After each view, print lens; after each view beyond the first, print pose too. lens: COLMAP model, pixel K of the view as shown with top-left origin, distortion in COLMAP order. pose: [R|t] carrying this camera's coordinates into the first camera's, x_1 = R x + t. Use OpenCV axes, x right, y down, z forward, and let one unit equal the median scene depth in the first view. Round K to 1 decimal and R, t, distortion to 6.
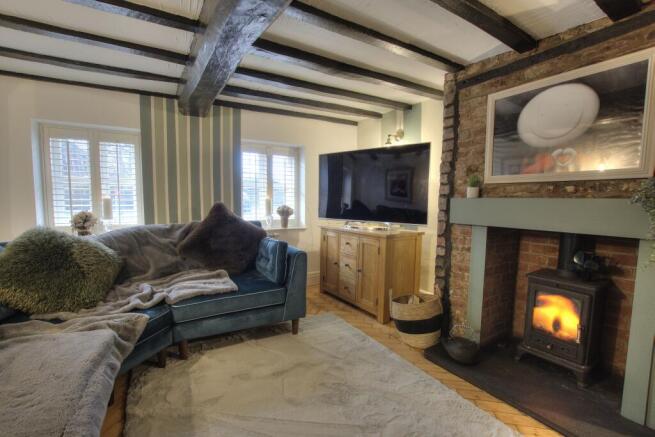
lens RADIAL K [[287.0, 0, 324.8], [0, 287.0, 225.3], [0, 0, 1]] dist [-0.025542, 0.000529]
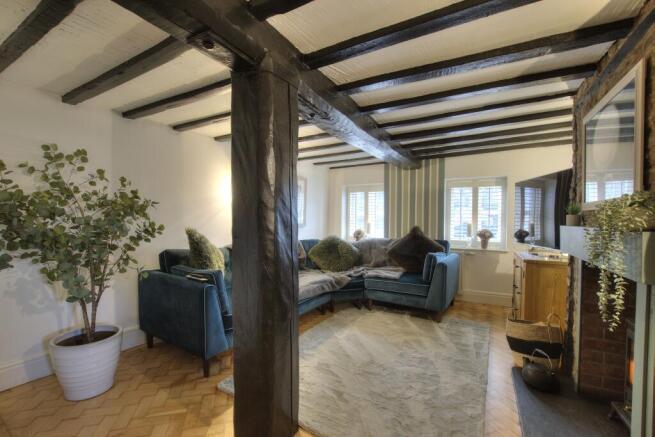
lens RADIAL K [[287.0, 0, 324.8], [0, 287.0, 225.3], [0, 0, 1]] dist [-0.025542, 0.000529]
pose [[0.476304, 0.014827, -0.879155, 0.832797], [-0.081248, 0.996322, -0.027215, -0.003477], [0.875519, 0.084392, 0.475757, -0.158255]]
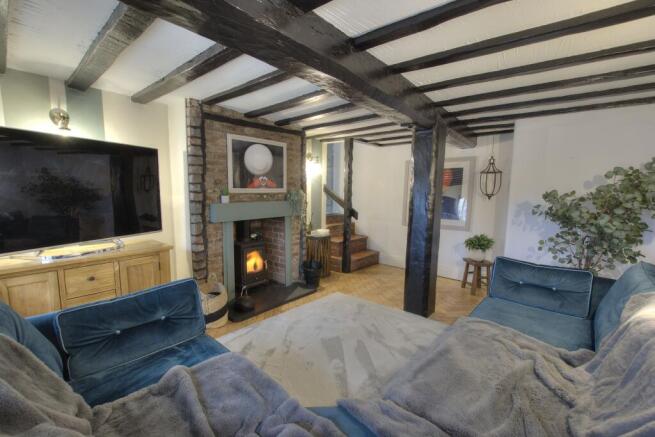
lens RADIAL K [[287.0, 0, 324.8], [0, 287.0, 225.3], [0, 0, 1]] dist [-0.025542, 0.000529]
pose [[-0.307193, -0.129441, 0.942803, -0.920981], [0.075983, 0.984207, 0.159883, -0.163096], [-0.948609, 0.120752, -0.292506, 0.883776]]
